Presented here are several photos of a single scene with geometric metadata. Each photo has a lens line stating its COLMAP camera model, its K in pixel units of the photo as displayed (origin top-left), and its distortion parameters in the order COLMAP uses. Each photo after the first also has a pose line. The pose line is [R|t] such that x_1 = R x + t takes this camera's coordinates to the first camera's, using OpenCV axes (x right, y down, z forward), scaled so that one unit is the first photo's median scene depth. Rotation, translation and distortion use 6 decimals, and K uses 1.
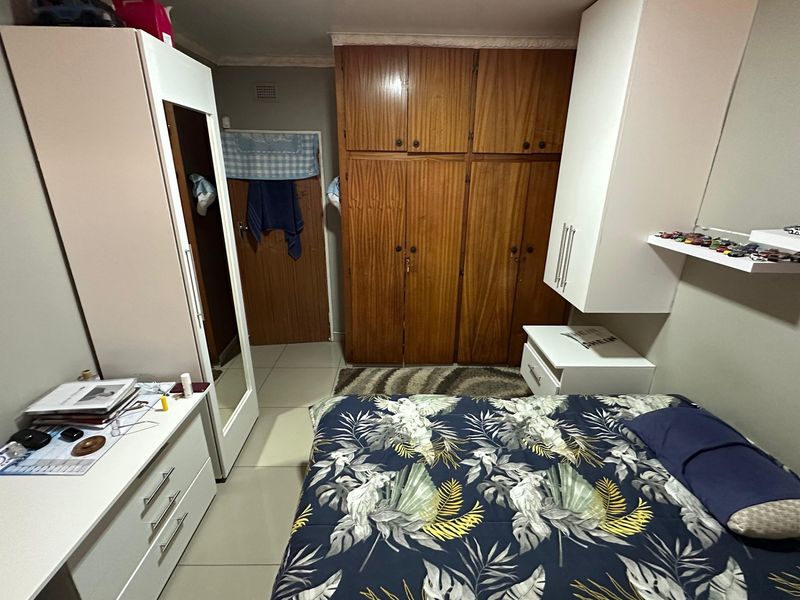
lens RADIAL K [[425.8, 0, 397.9], [0, 425.8, 301.1], [0, 0, 1]] dist [-0.003215, -0.000423]
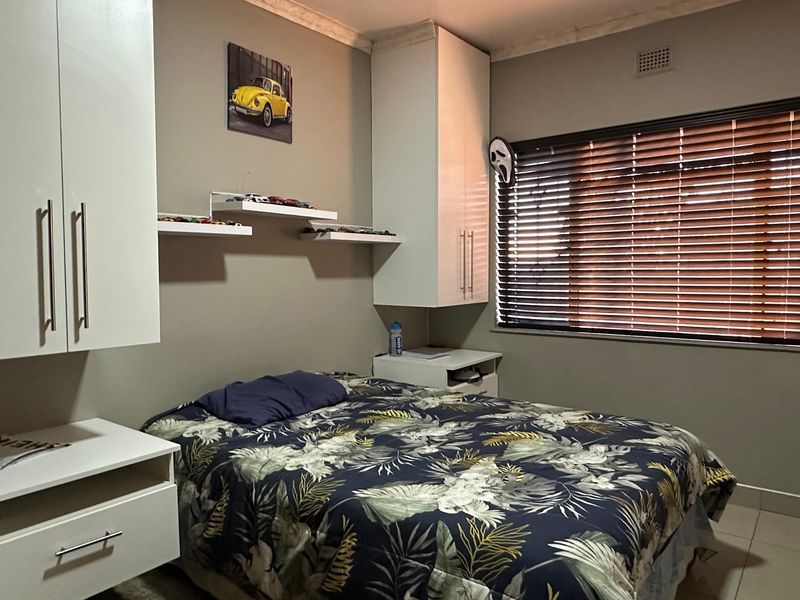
lens RADIAL K [[567.0, 0, 399.4], [0, 567.0, 305.4], [0, 0, 1]] dist [-0.002931, 0.001118]
pose [[-0.806274, -0.037144, 0.590375, -0.420958], [0.193361, 0.926653, 0.322374, -0.287910], [-0.559047, 0.374077, -0.739954, 1.819793]]
